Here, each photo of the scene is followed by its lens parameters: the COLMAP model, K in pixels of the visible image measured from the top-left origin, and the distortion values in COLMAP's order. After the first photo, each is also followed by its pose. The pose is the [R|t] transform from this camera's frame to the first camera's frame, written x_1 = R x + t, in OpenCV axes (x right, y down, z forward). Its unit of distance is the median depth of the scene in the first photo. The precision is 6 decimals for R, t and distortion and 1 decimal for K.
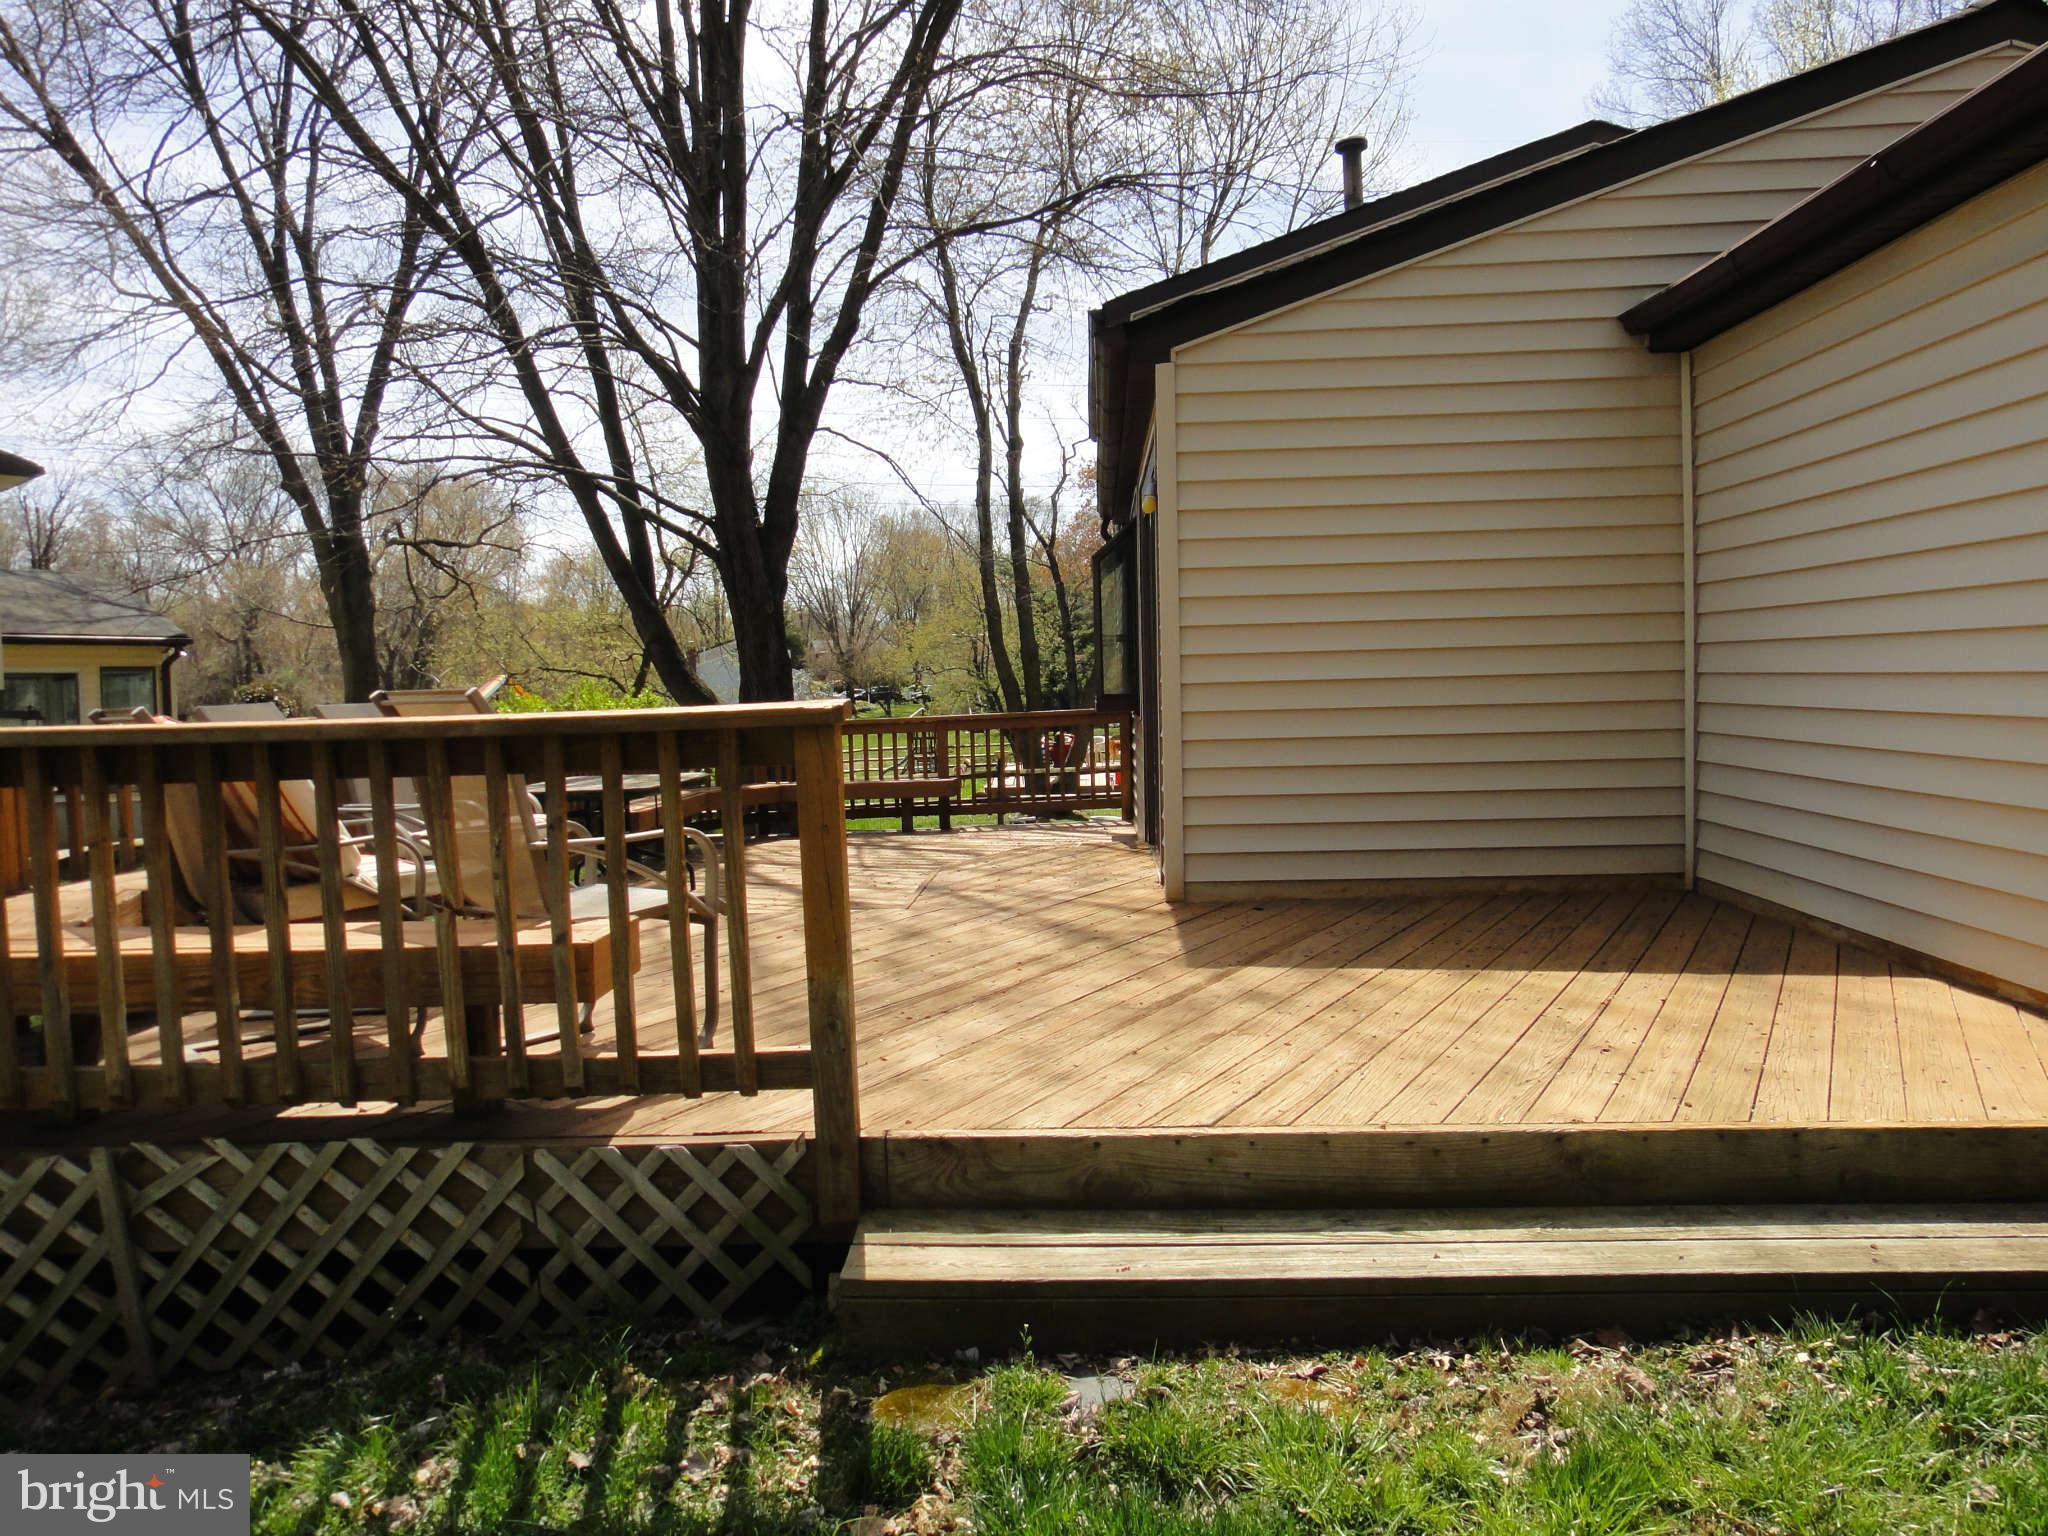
lens RADIAL K [[1447.2, 0, 1025.5], [0, 1447.2, 774.1], [0, 0, 1]] dist [-0.019125, 0.020967]
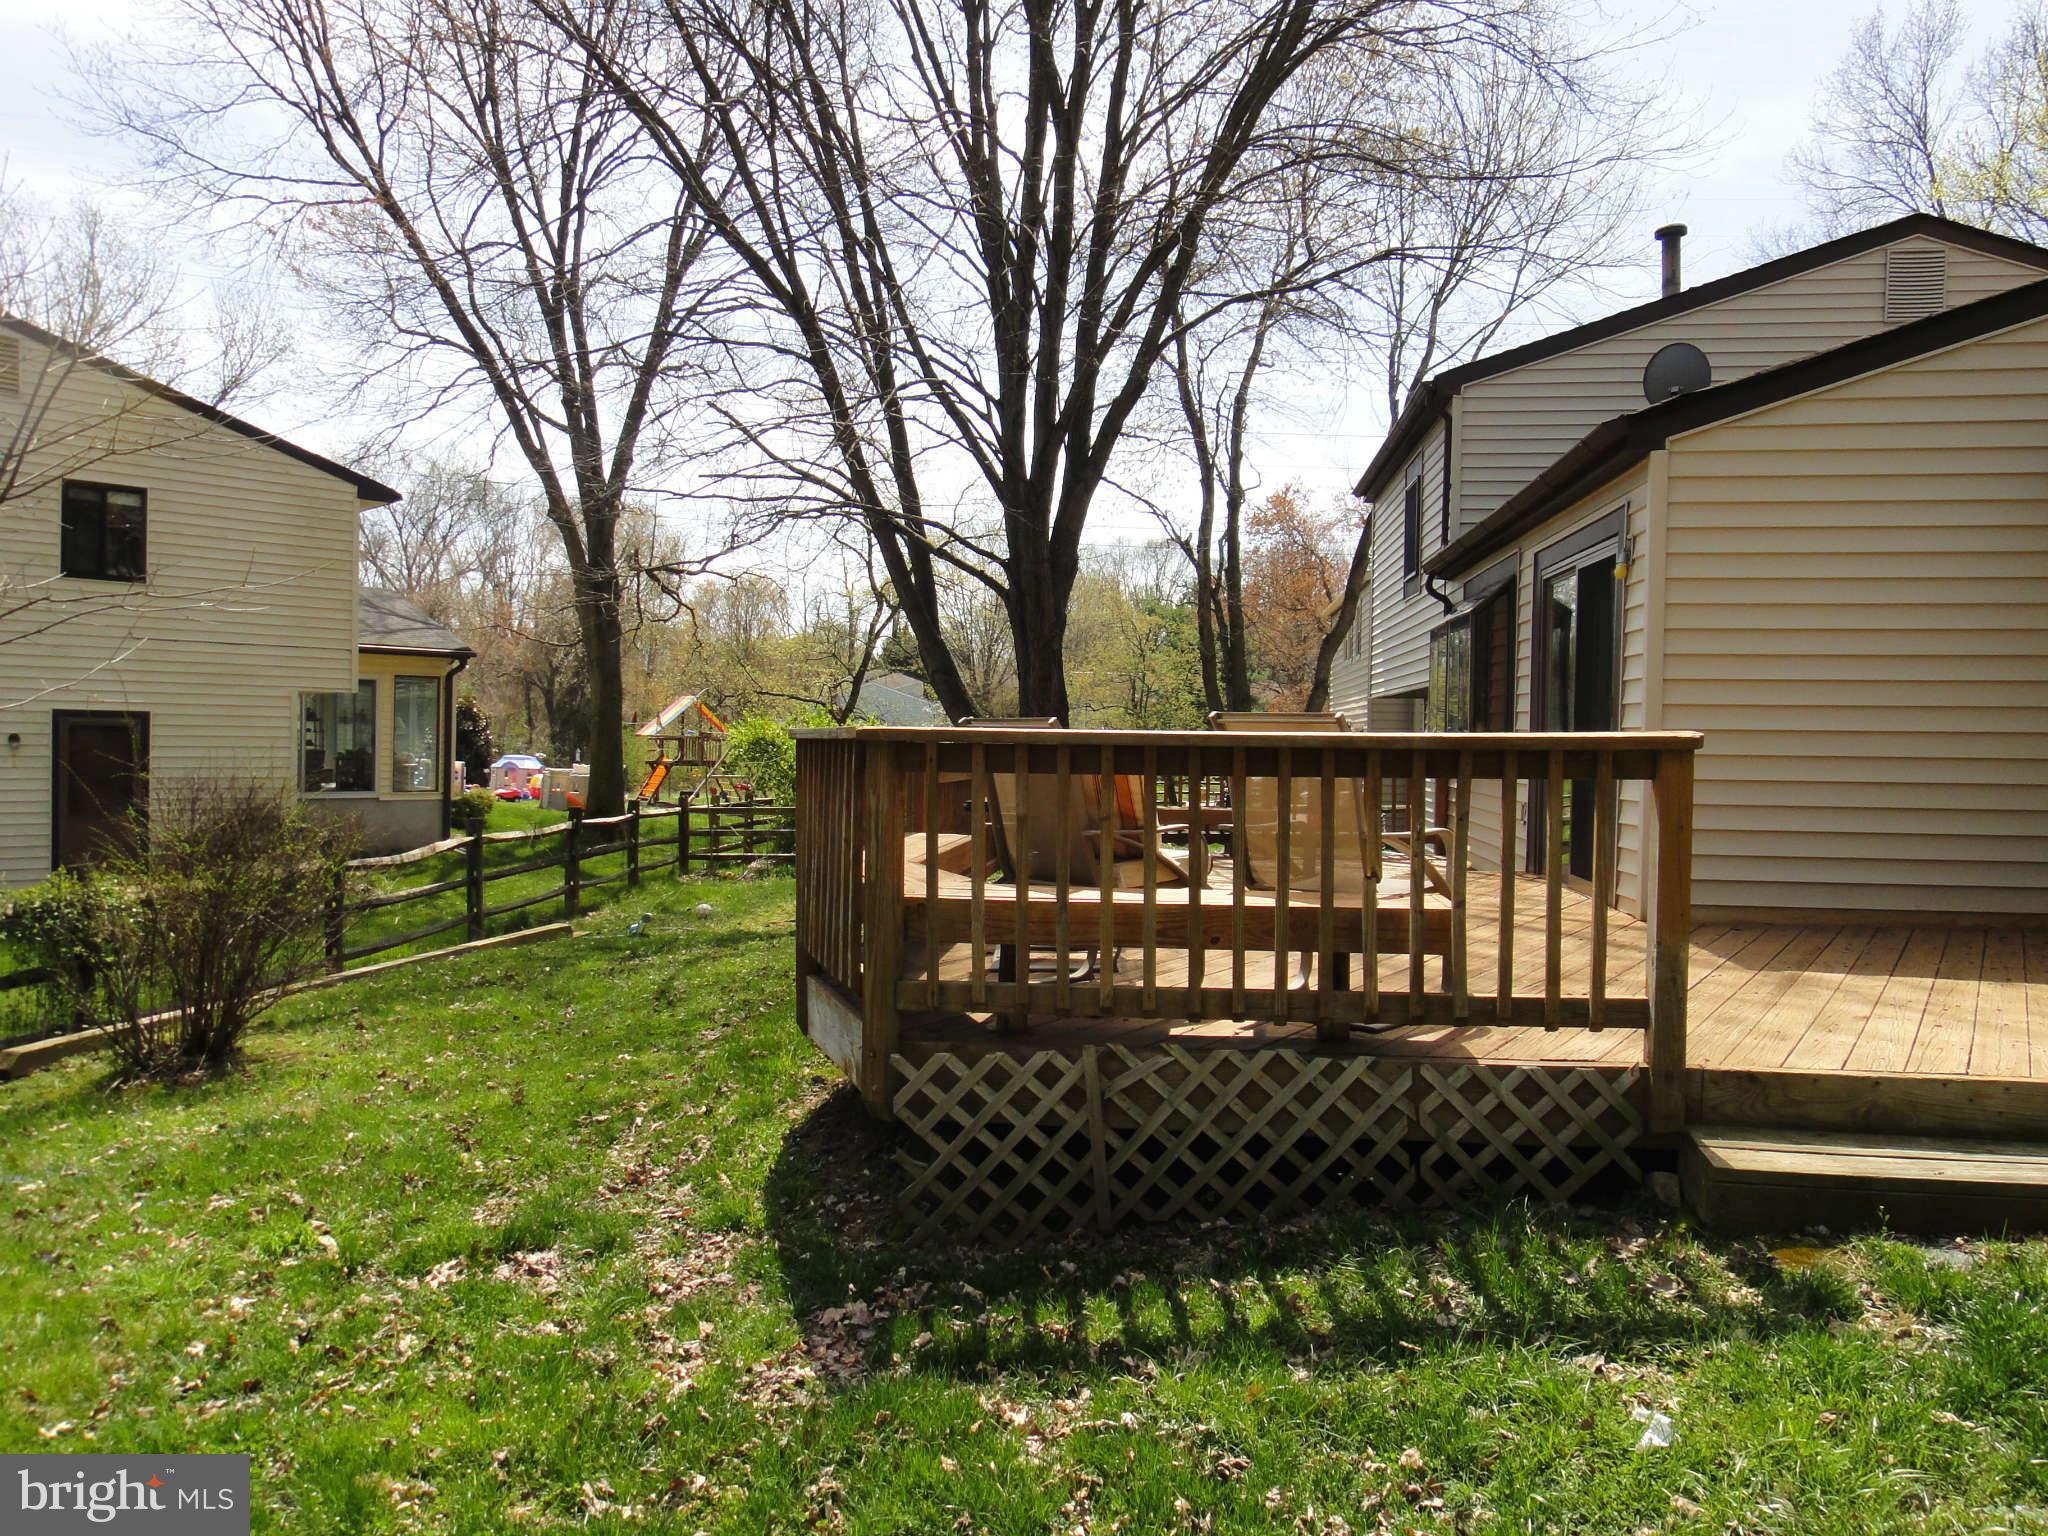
lens RADIAL K [[1447.2, 0, 1010.0], [0, 1447.2, 760.6], [0, 0, 1]] dist [-0.019125, 0.020967]
pose [[0.995782, 0.039626, -0.082751, -0.606007], [-0.042445, 0.998567, -0.032585, 0.041806], [0.081341, 0.035960, 0.996037, -0.345296]]
